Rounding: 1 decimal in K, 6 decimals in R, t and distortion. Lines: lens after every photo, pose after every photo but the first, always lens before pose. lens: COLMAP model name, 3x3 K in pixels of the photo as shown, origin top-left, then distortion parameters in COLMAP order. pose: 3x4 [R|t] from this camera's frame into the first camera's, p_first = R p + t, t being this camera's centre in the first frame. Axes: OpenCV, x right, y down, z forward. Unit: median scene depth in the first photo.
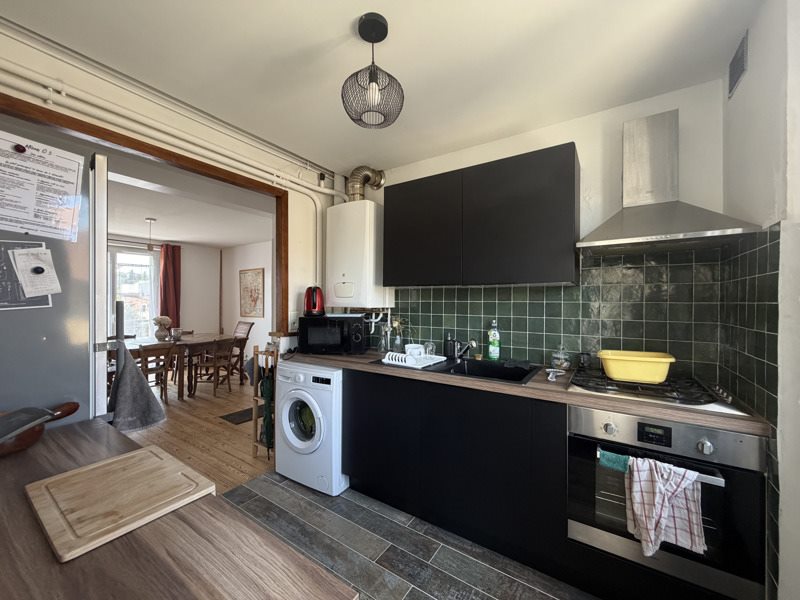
lens RADIAL K [[319.8, 0, 399.9], [0, 319.8, 300.7], [0, 0, 1]] dist [-0.000218, -0.000238]
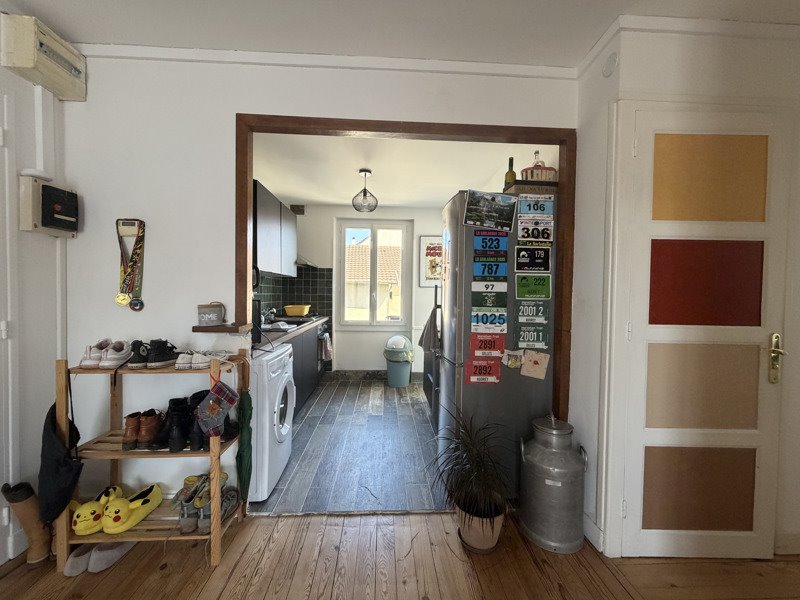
lens RADIAL K [[319.8, 0, 399.6], [0, 319.8, 301.3], [0, 0, 1]] dist [-0.000218, -0.000238]
pose [[-0.599807, -0.028051, 0.799653, -1.755362], [-0.013921, 0.999600, 0.024623, 0.054764], [-0.800024, 0.003638, -0.599958, 1.793083]]
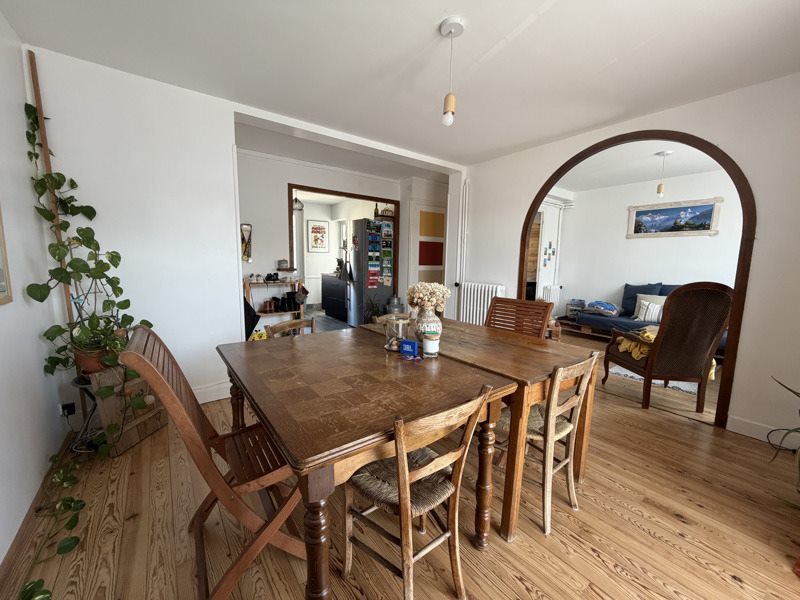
lens RADIAL K [[319.8, 0, 401.2], [0, 319.8, 300.3], [0, 0, 1]] dist [-0.000218, -0.000238]
pose [[-0.947822, -0.058098, 0.313460, -2.728666], [-0.019161, 0.991858, 0.125899, 0.096249], [-0.318222, 0.113324, -0.941218, 5.284601]]
